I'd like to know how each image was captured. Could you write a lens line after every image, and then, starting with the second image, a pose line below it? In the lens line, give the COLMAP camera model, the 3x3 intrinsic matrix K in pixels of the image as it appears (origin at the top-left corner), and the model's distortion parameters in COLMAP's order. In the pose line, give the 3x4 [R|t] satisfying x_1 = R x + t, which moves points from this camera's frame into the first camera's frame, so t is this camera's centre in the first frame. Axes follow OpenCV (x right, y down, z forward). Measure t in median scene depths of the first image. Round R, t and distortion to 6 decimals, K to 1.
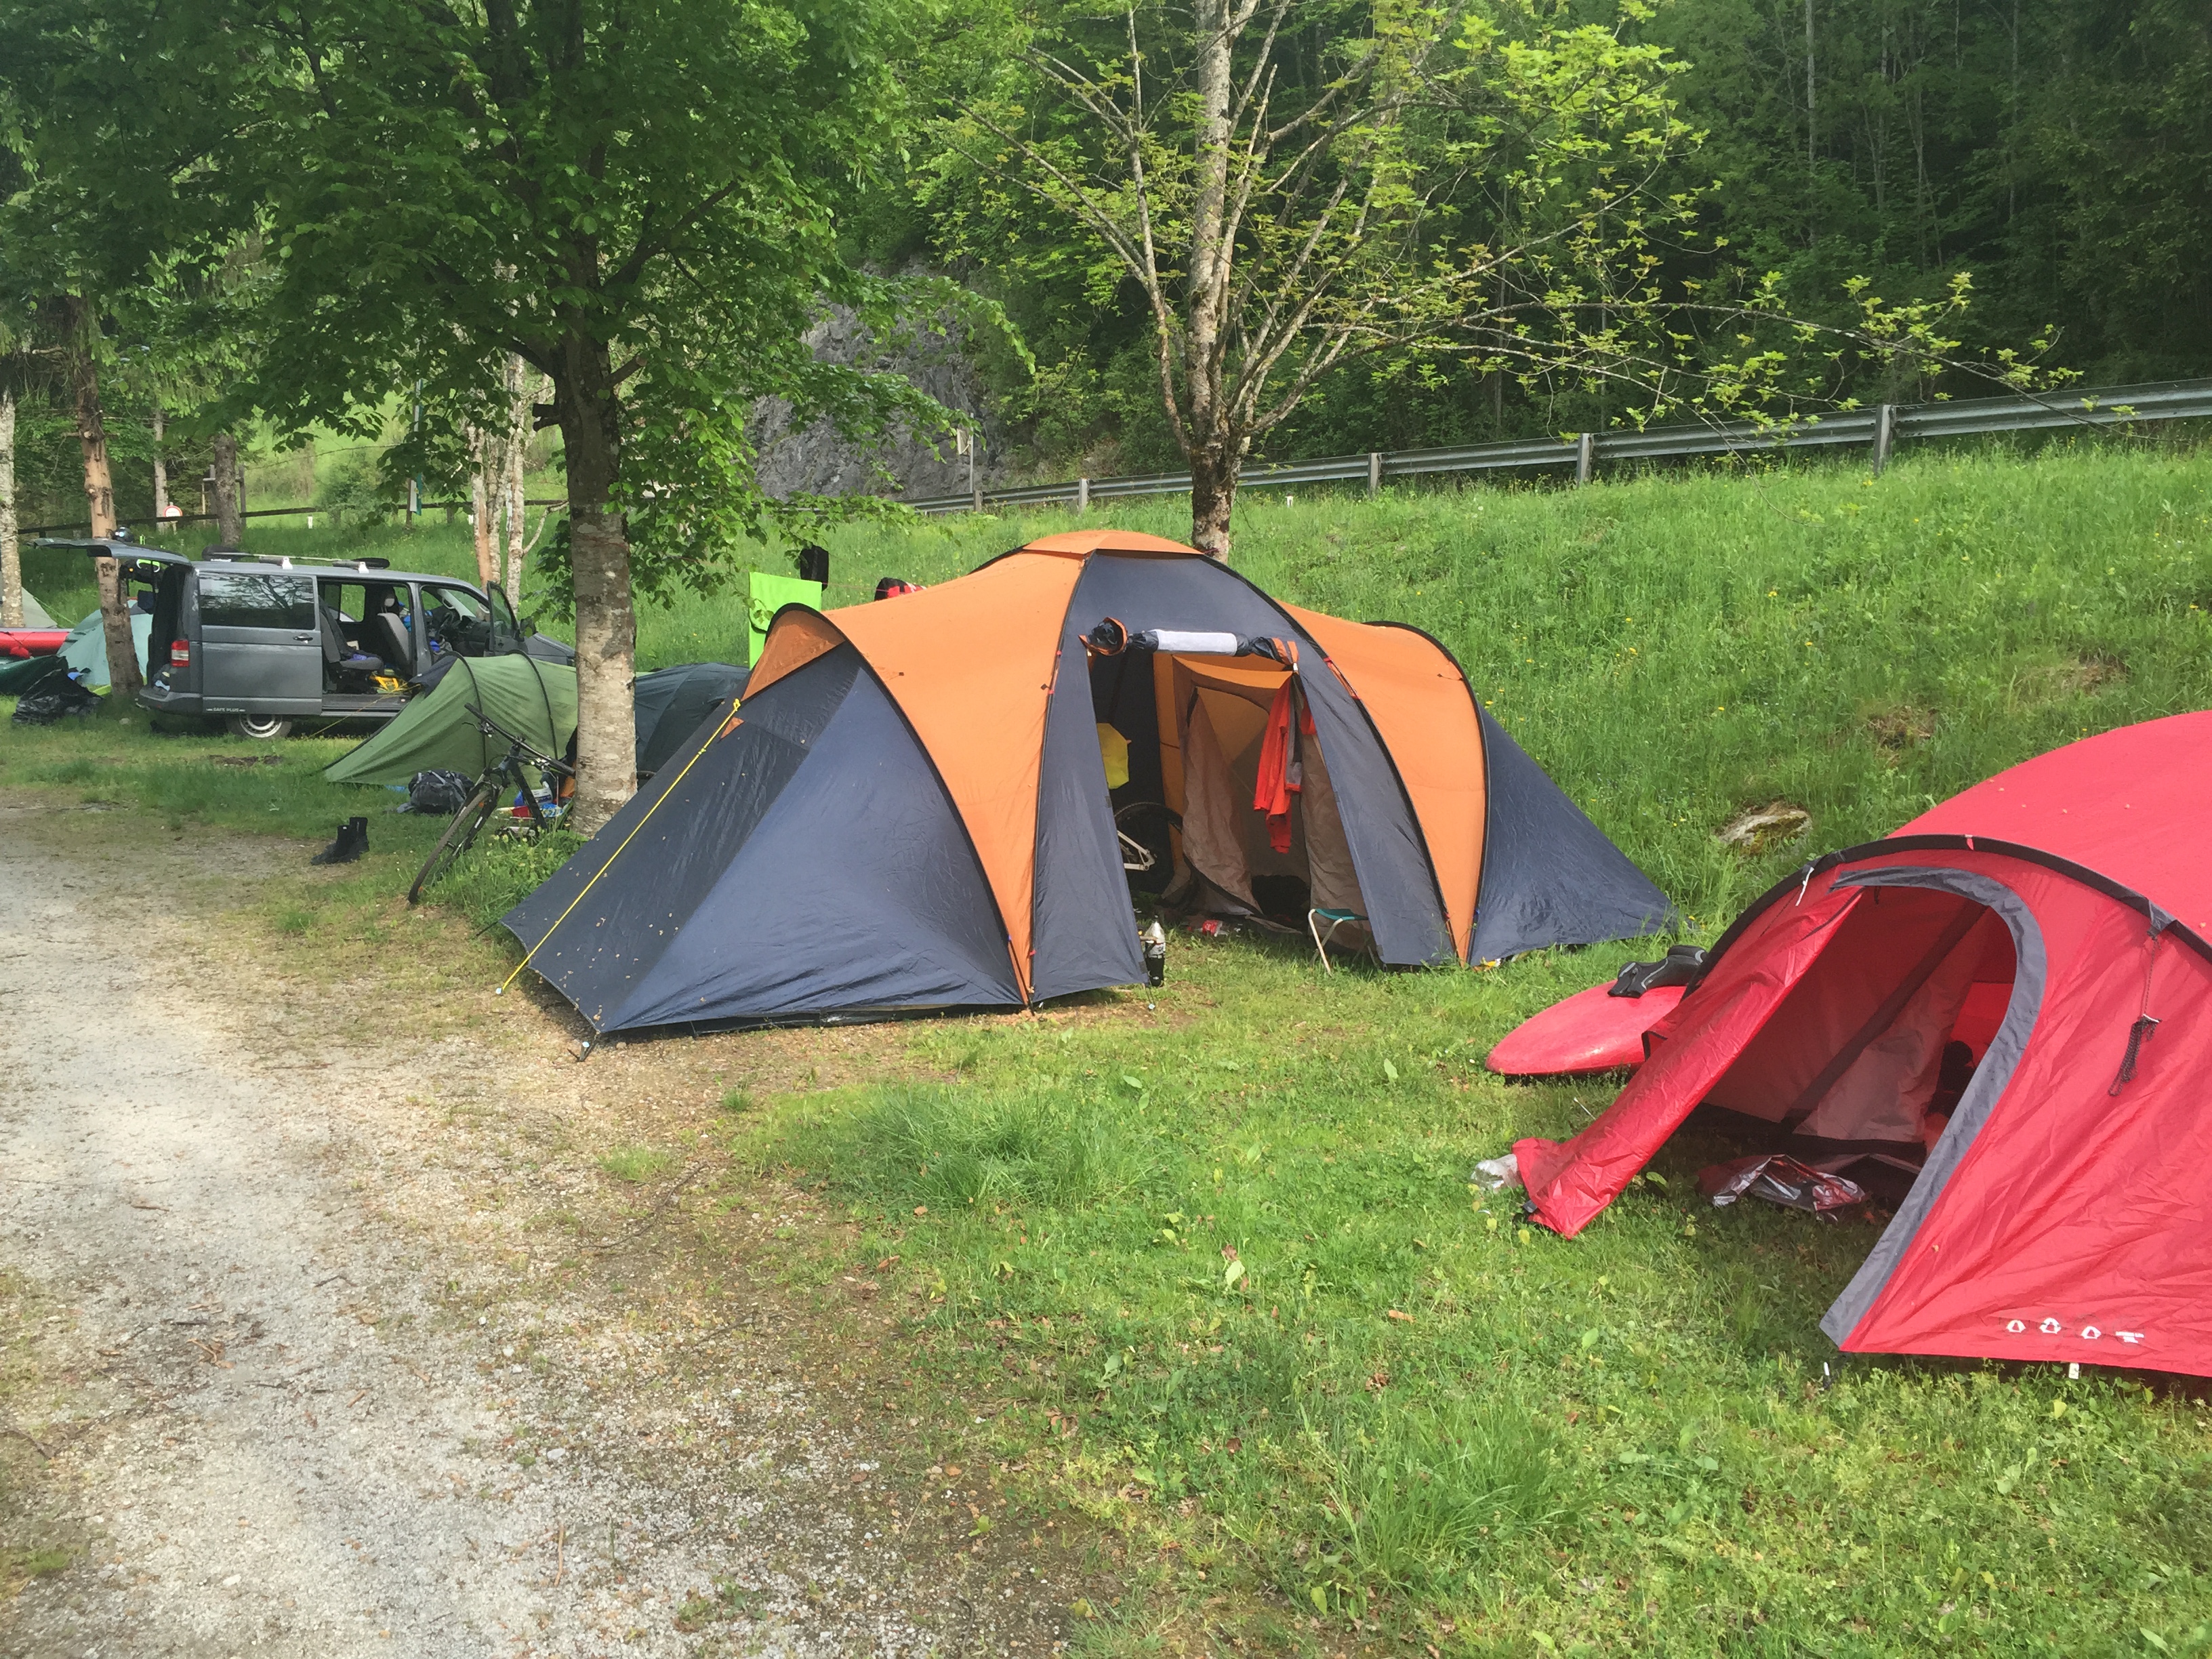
lens RADIAL K [[1876.7, 0, 1106.0], [0, 1876.7, 829.5], [0, 0, 1]] dist [-0.039960, 0.006095]
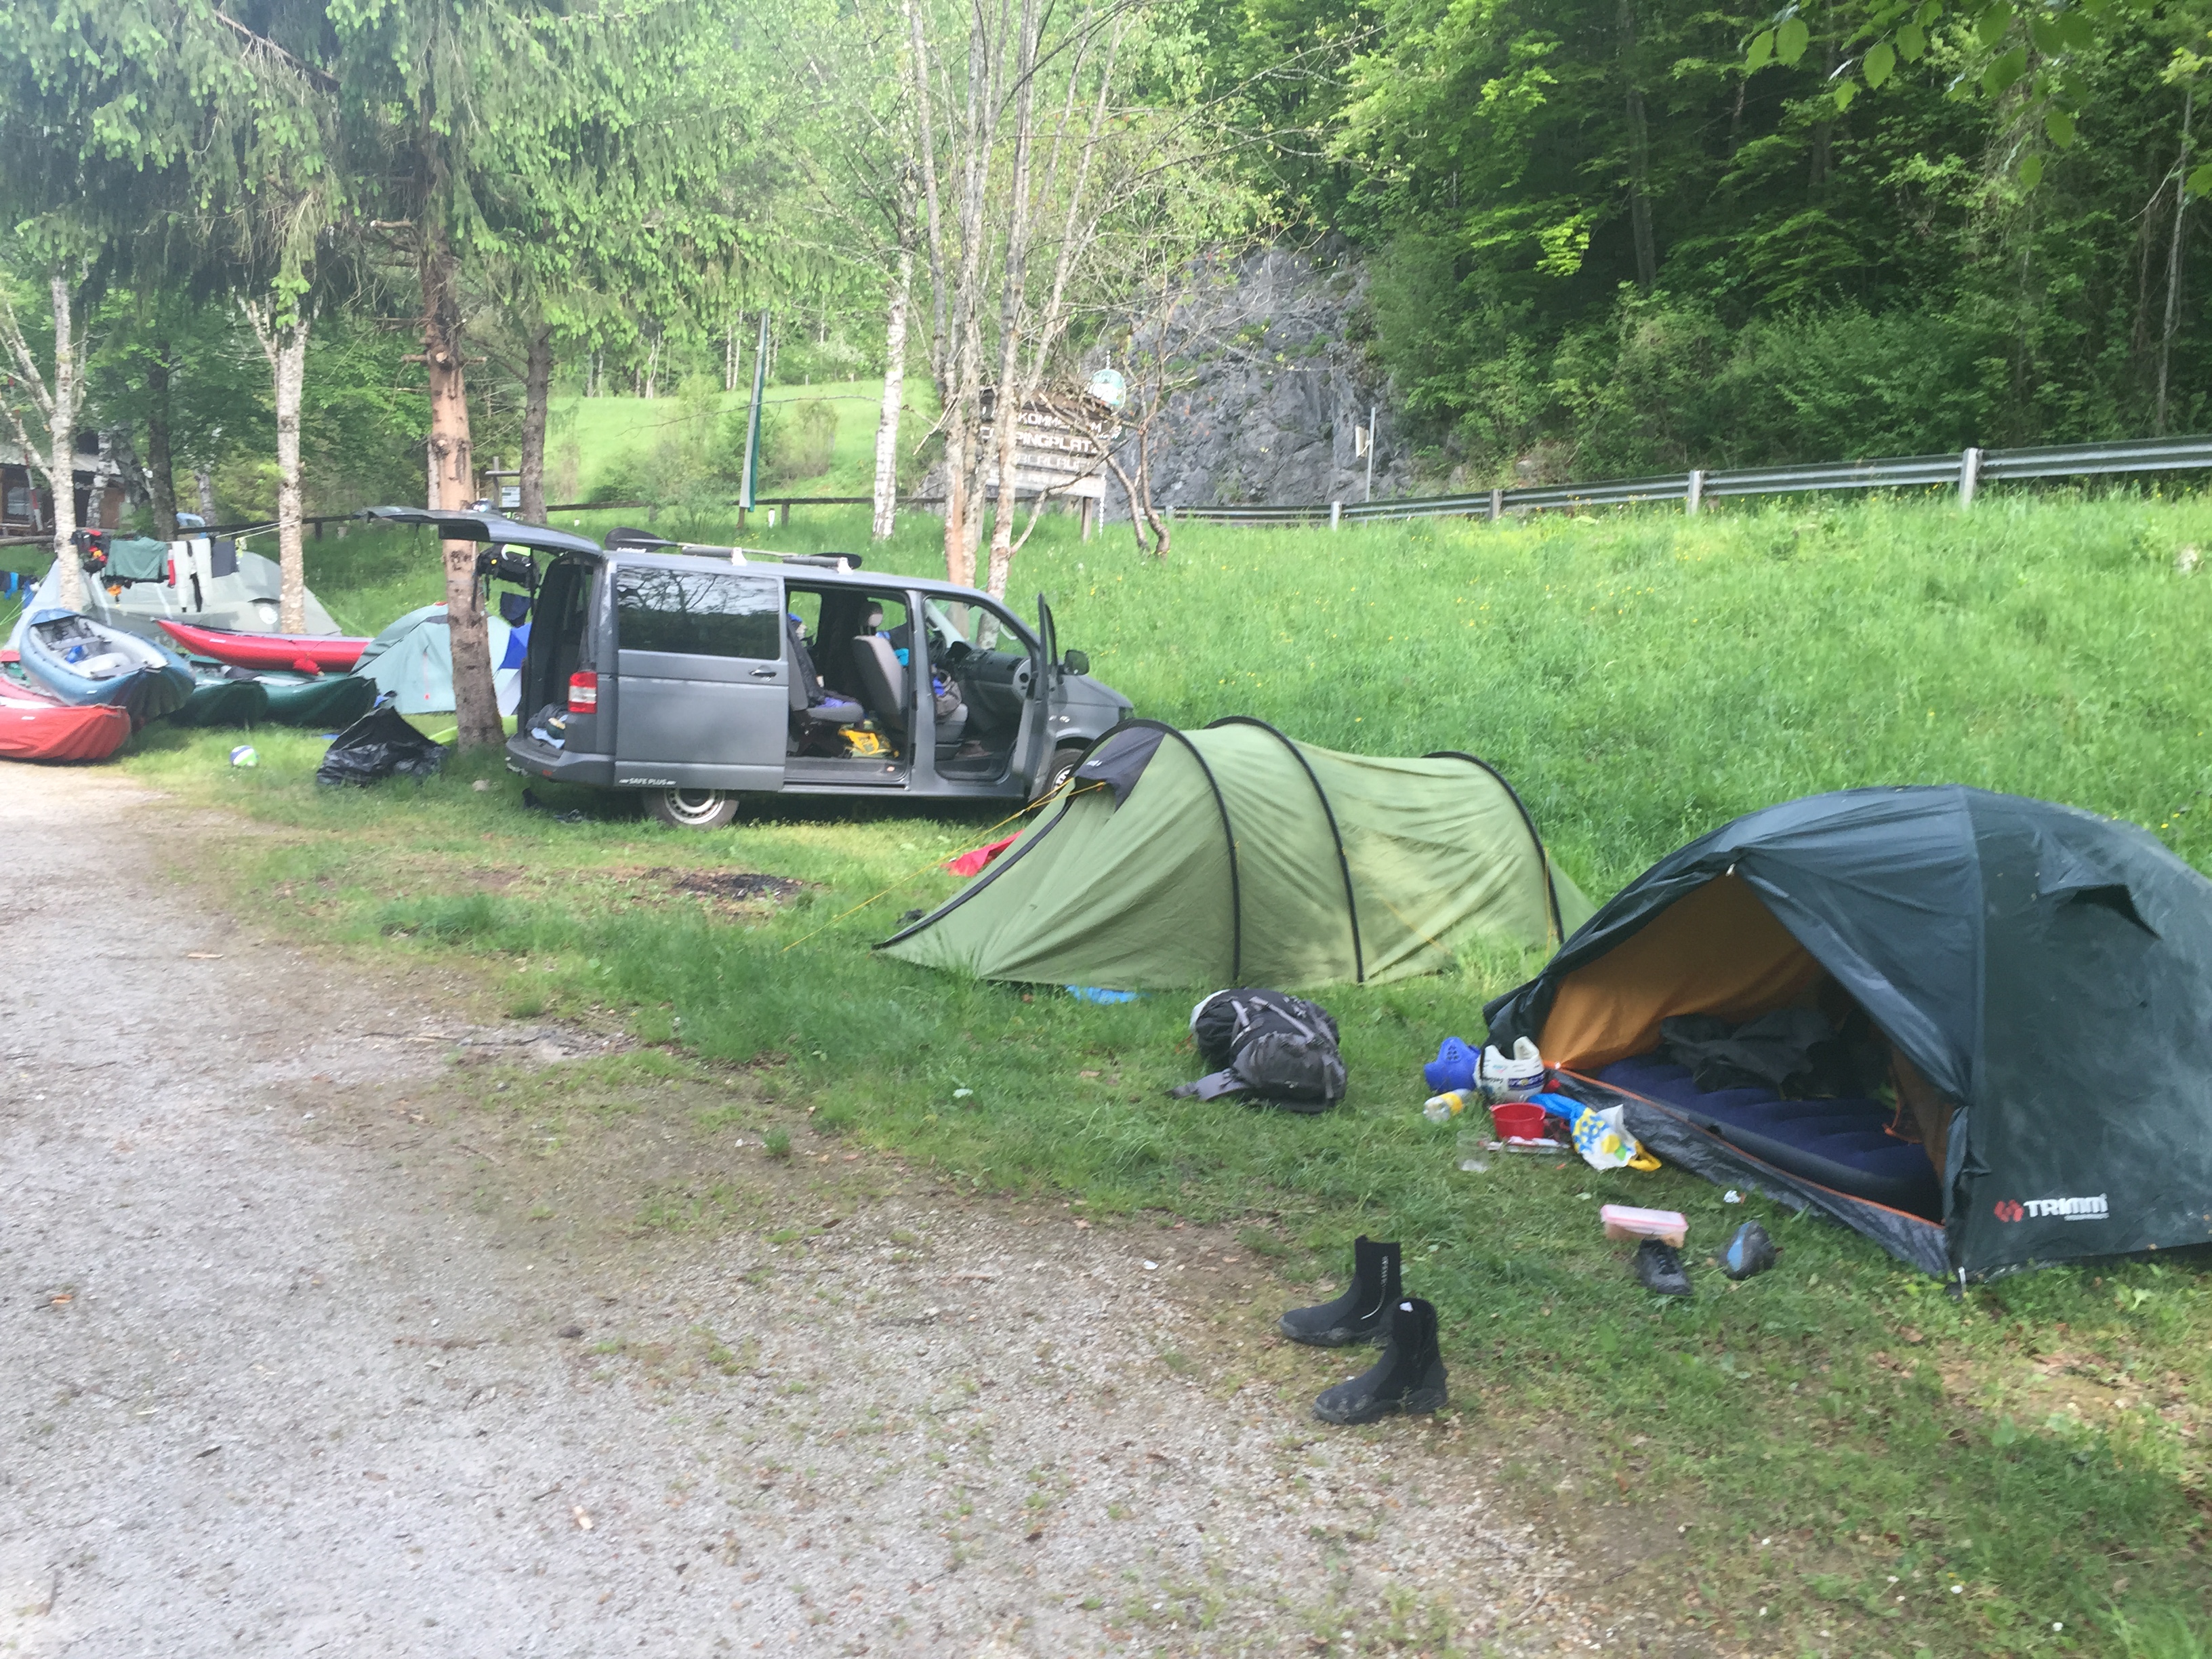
lens RADIAL K [[1866.7, 0, 1106.0], [0, 1866.7, 829.5], [0, 0, 1]] dist [0.010804, -0.001864]
pose [[0.993598, 0.035499, -0.107255, -0.226654], [-0.036705, 0.999283, -0.009292, -0.043901], [0.106848, 0.013169, 0.994188, 0.346236]]
